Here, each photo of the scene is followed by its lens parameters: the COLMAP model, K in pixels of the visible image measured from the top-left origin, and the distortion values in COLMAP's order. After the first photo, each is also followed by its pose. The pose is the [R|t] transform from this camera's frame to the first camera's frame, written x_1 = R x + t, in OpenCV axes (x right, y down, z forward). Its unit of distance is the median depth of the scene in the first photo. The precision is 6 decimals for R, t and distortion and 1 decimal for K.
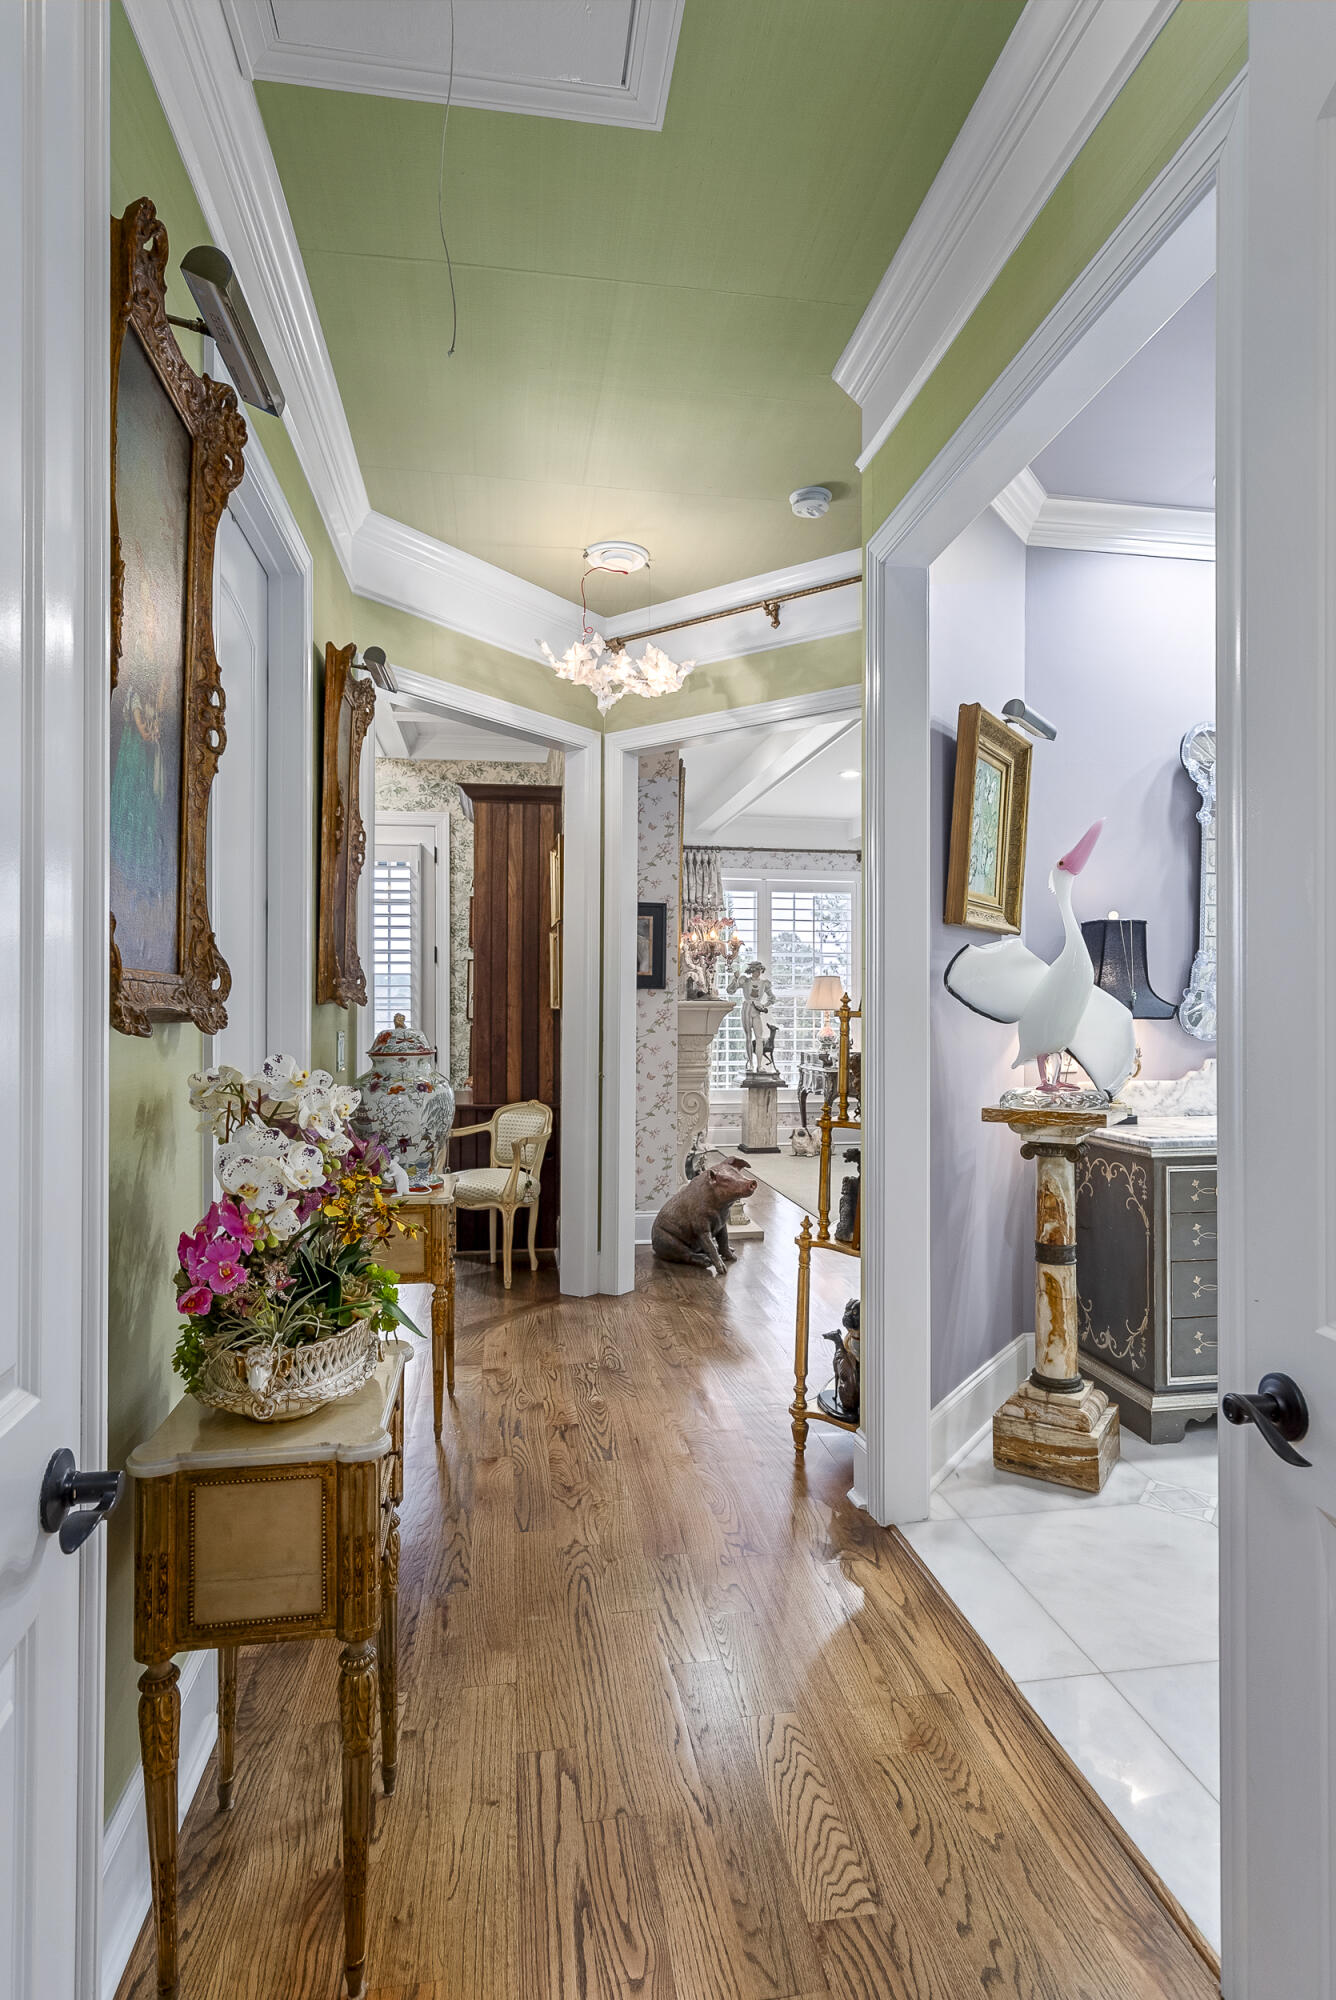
lens RADIAL K [[1018.7, 0, 665.4], [0, 1018.7, 998.0], [0, 0, 1]] dist [-0.000534, -0.000073]
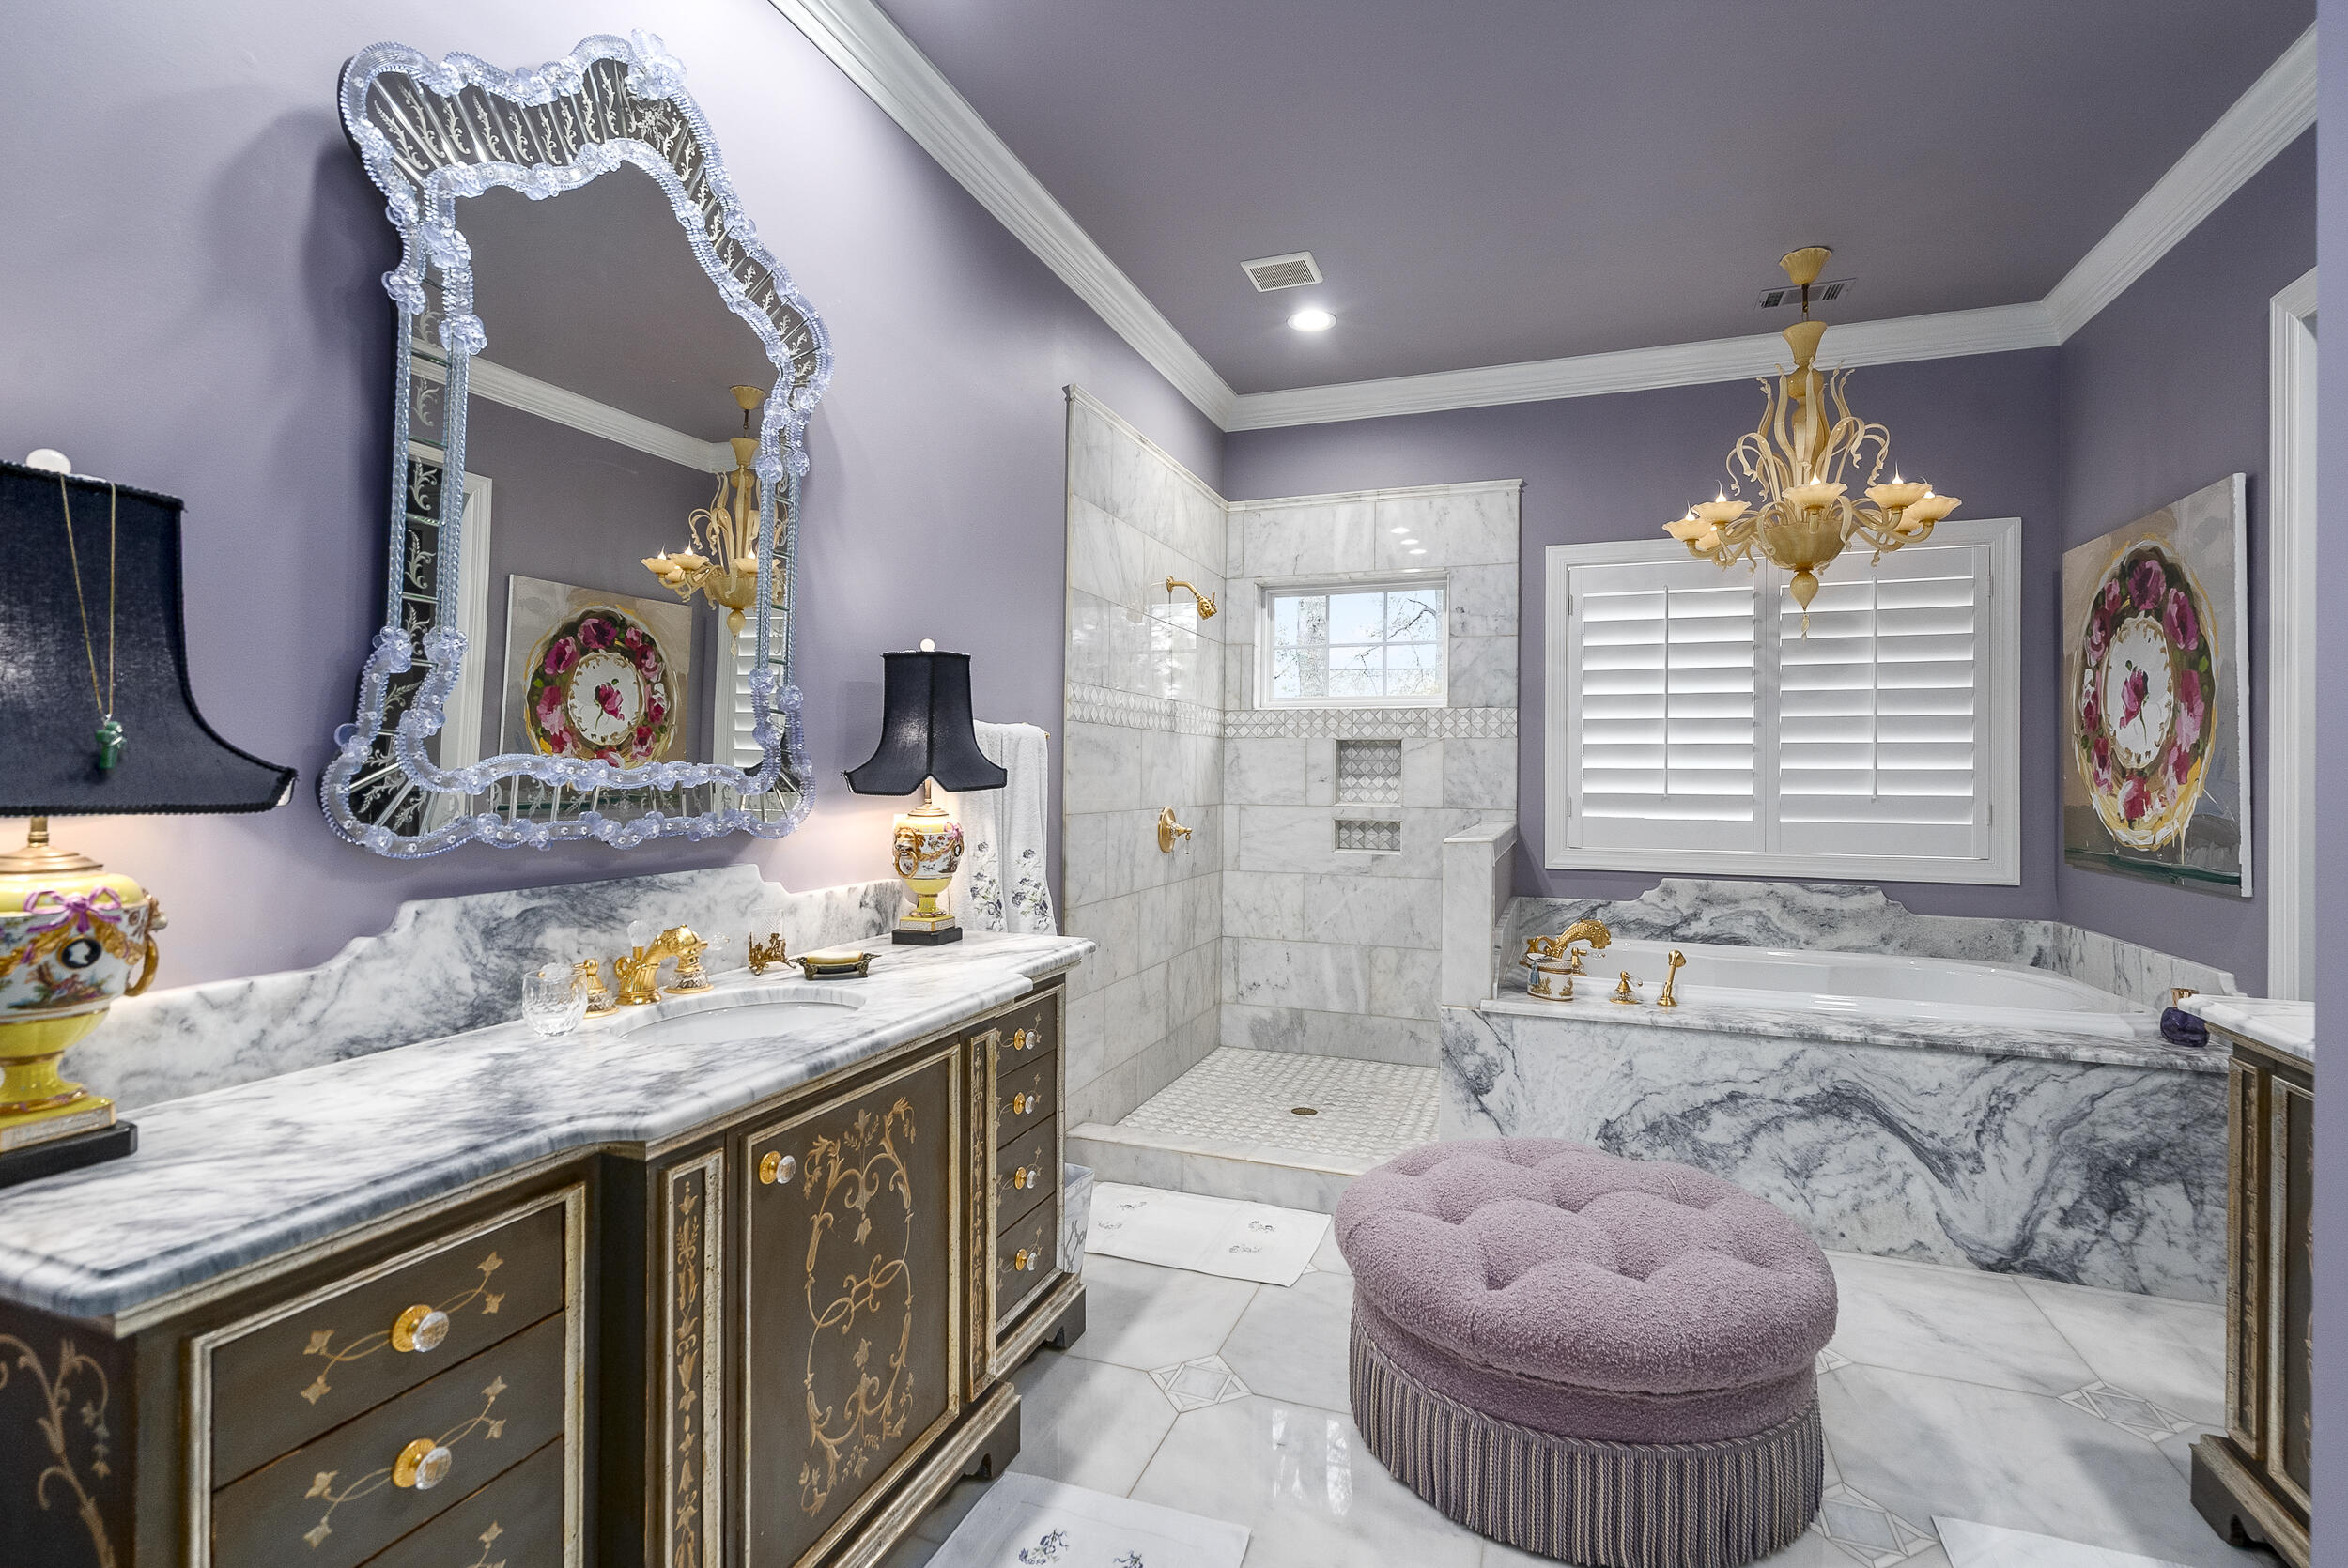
lens RADIAL K [[1082.7, 0, 1175.6], [0, 1082.7, 764.2], [0, 0, 1]] dist [-0.007528, 0.003072]
pose [[0.493994, 0.008619, 0.869423, 0.315826], [-0.013251, 0.999909, -0.002384, 0.002640], [-0.869365, -0.010343, 0.494063, 0.533986]]
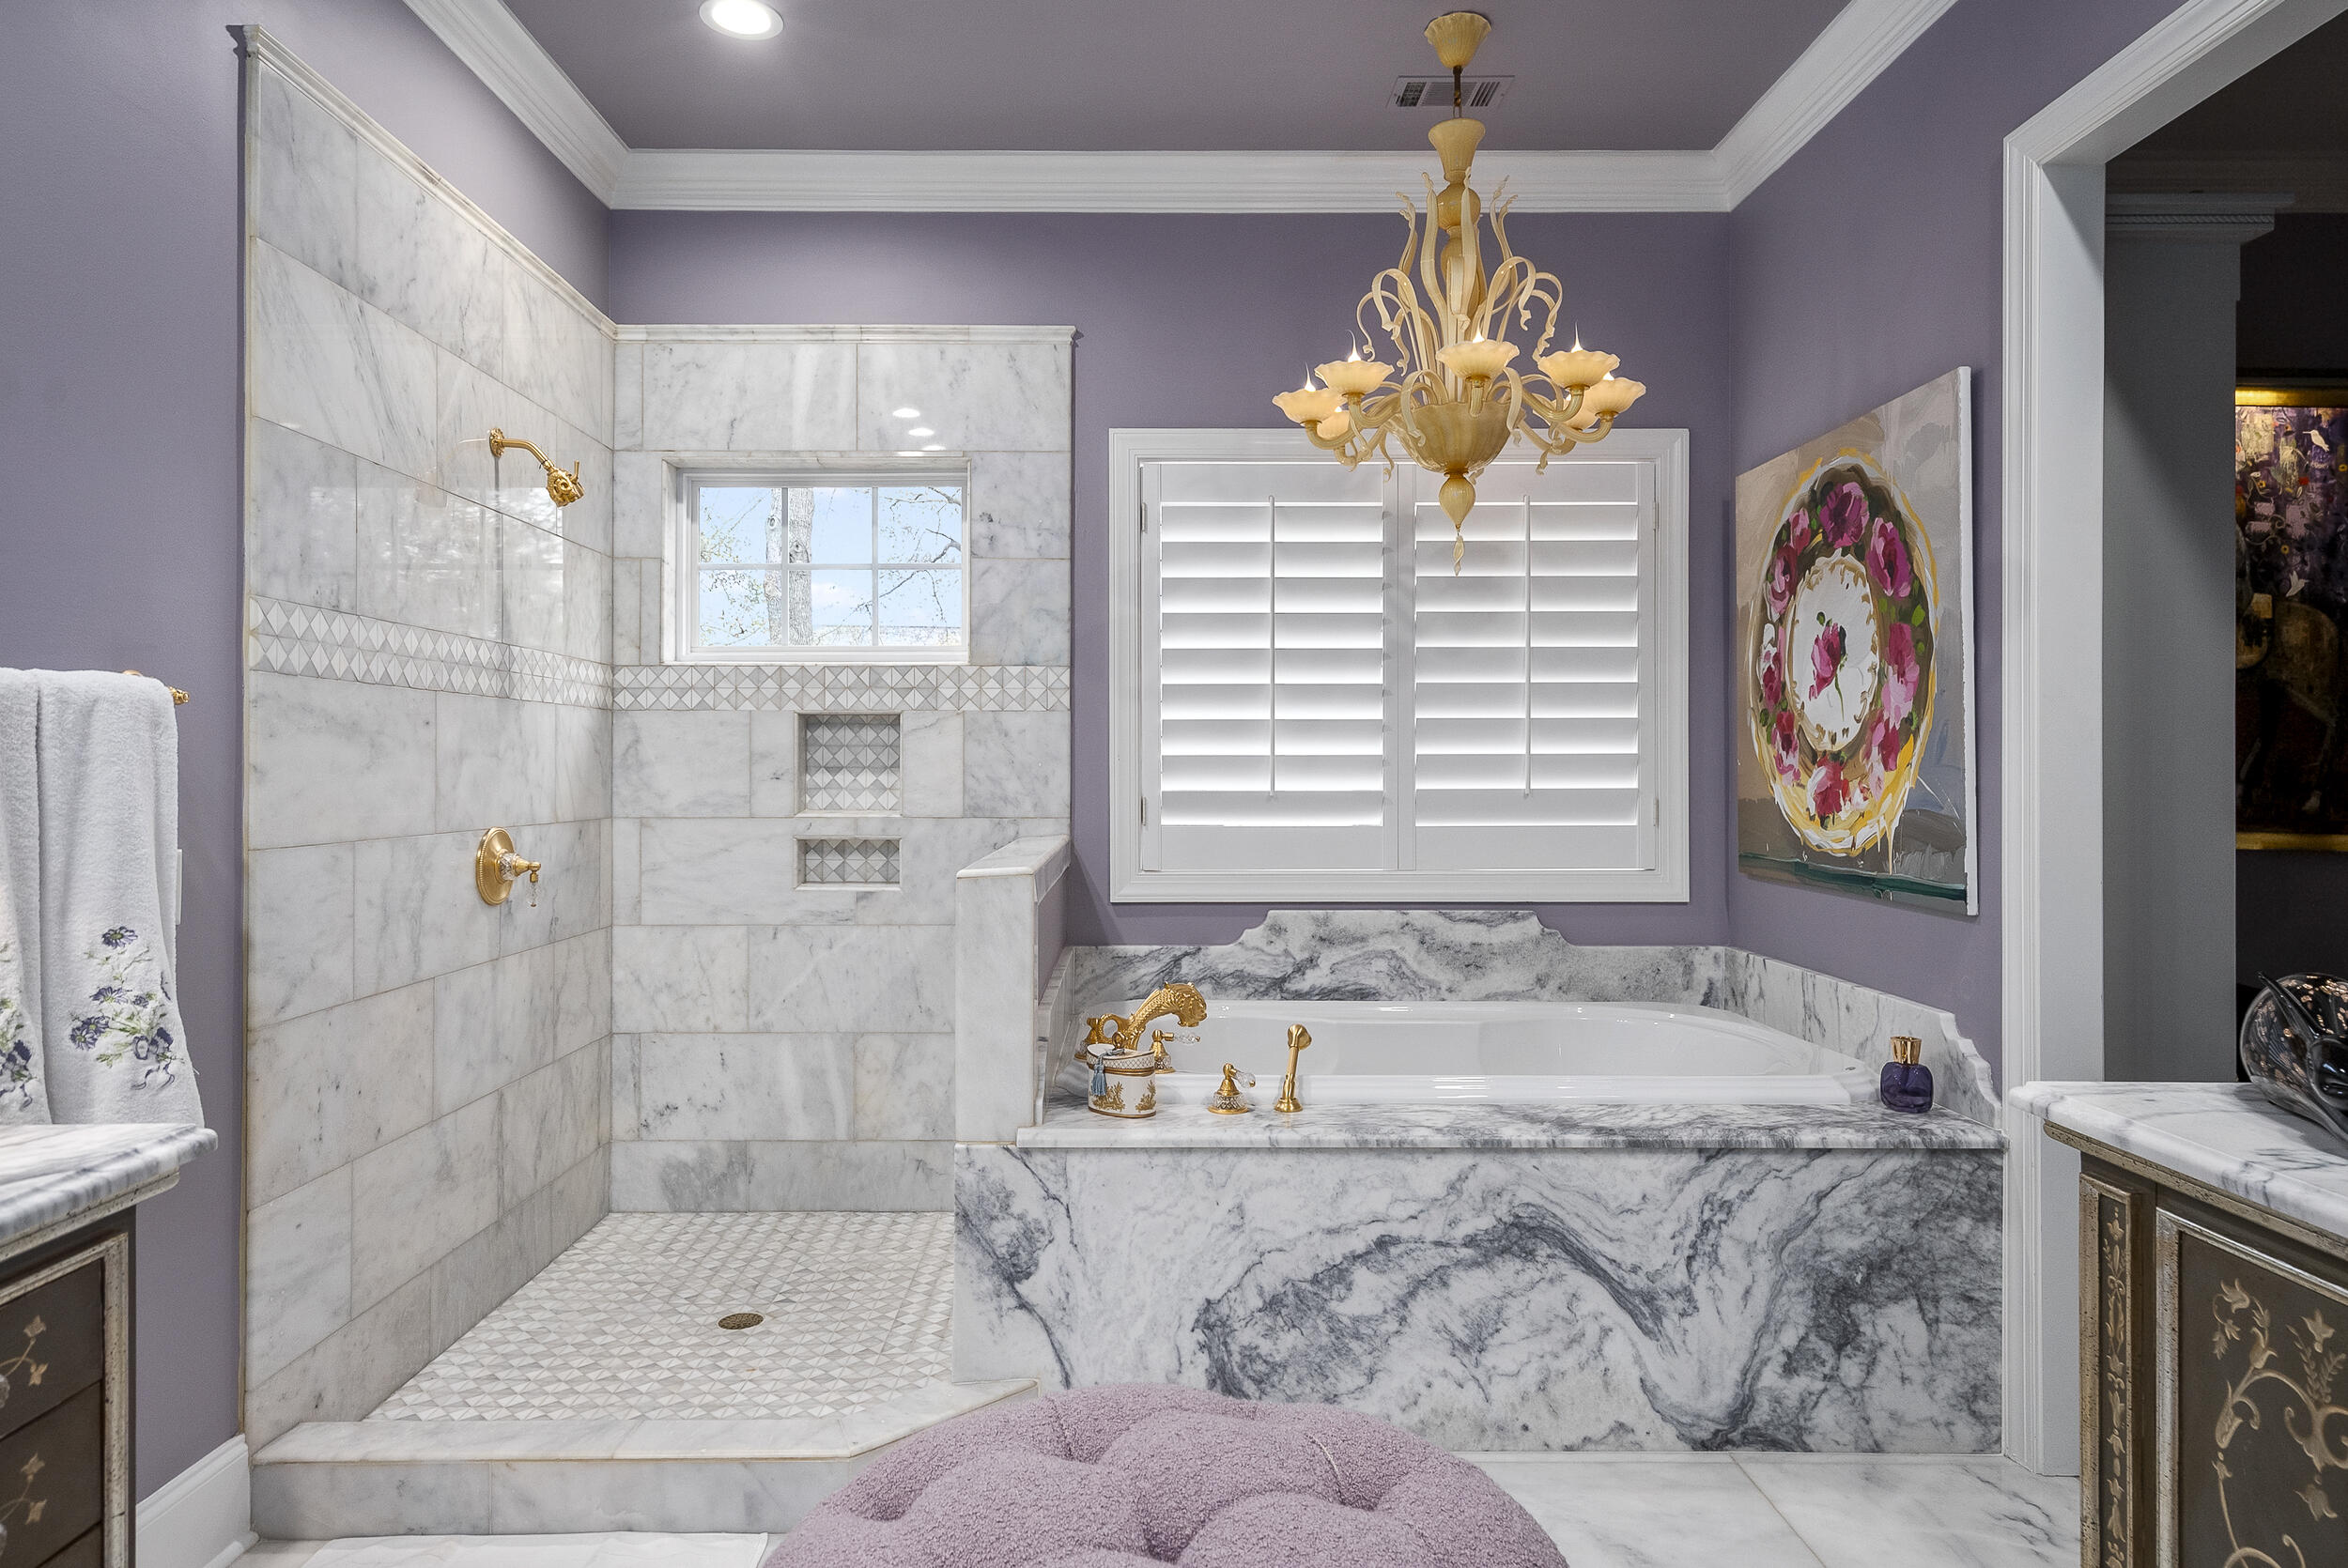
lens RADIAL K [[1398.2, 0, 1157.8], [0, 1398.2, 765.2], [0, 0, 1]] dist [0.003810, 0.005063]
pose [[0.147980, -0.001727, 0.988989, 0.528303], [-0.005737, 0.999980, 0.002605, 0.002901], [-0.988974, -0.006059, 0.147967, 0.579616]]
